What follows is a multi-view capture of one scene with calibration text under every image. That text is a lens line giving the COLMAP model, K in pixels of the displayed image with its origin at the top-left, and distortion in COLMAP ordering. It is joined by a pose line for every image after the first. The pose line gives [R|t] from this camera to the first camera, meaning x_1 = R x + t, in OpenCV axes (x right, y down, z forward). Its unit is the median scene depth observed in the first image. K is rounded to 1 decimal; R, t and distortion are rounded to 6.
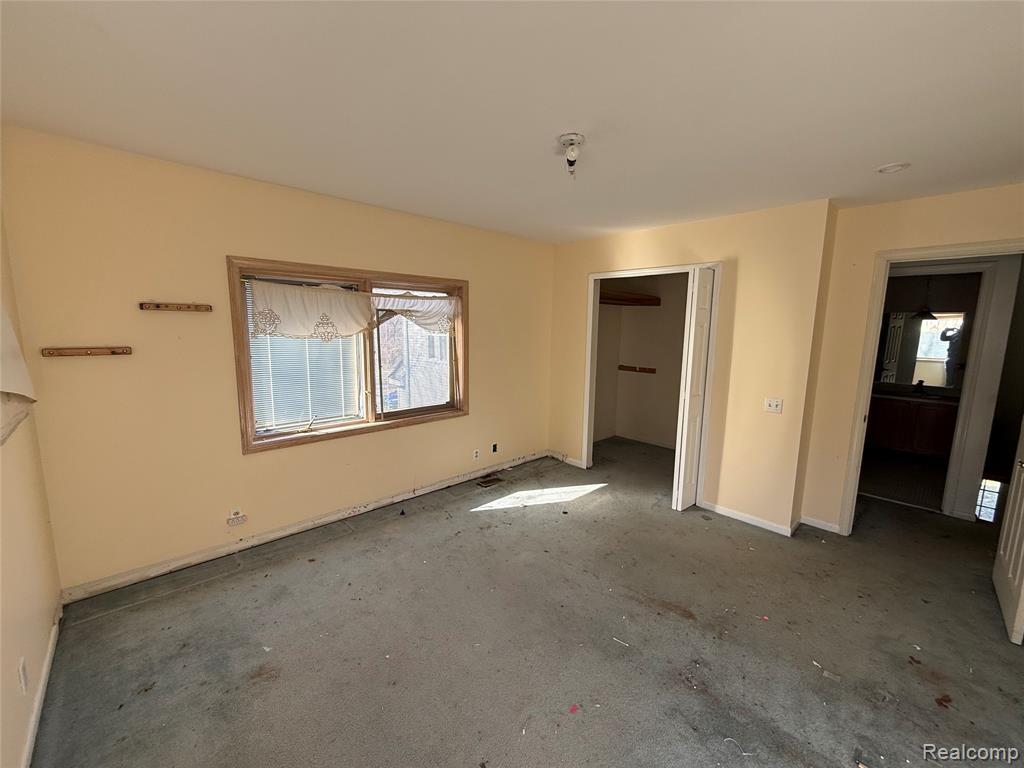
lens RADIAL K [[407.5, 0, 508.6], [0, 407.5, 386.8], [0, 0, 1]] dist [0.002104, -0.000402]
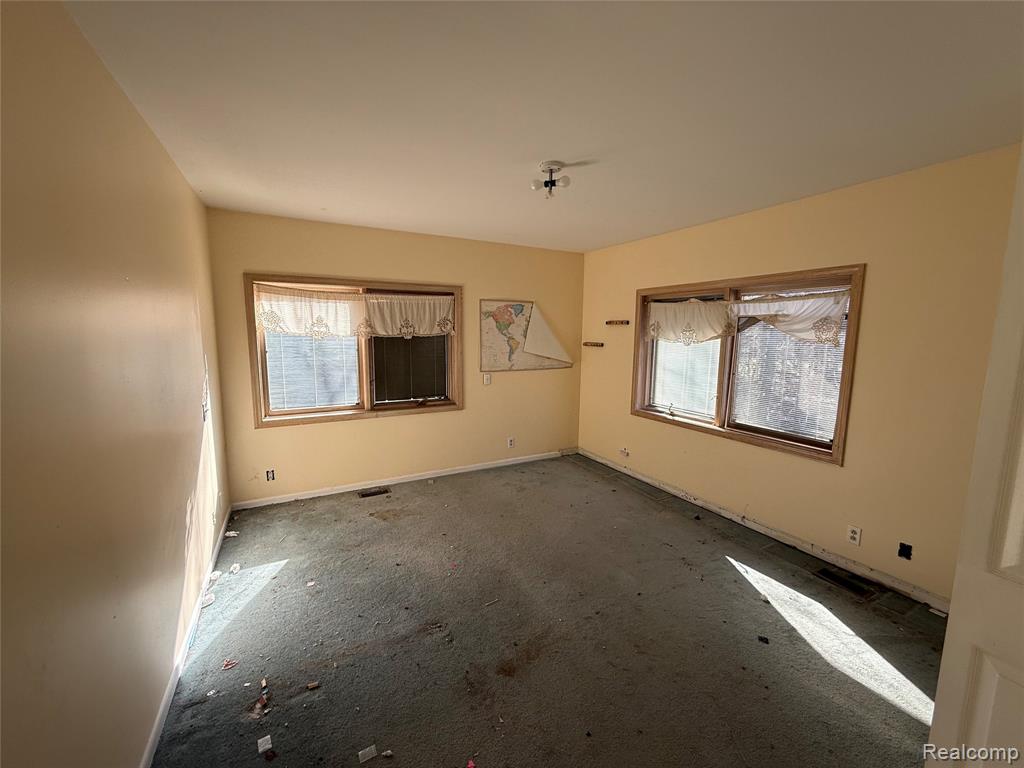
lens RADIAL K [[407.5, 0, 508.5], [0, 407.5, 381.5], [0, 0, 1]] dist [0.002104, -0.000402]
pose [[-0.258849, 0.100873, -0.960636, 0.772391], [-0.160346, 0.976246, 0.145718, -0.087571], [0.952516, 0.191753, -0.236526, 0.712285]]
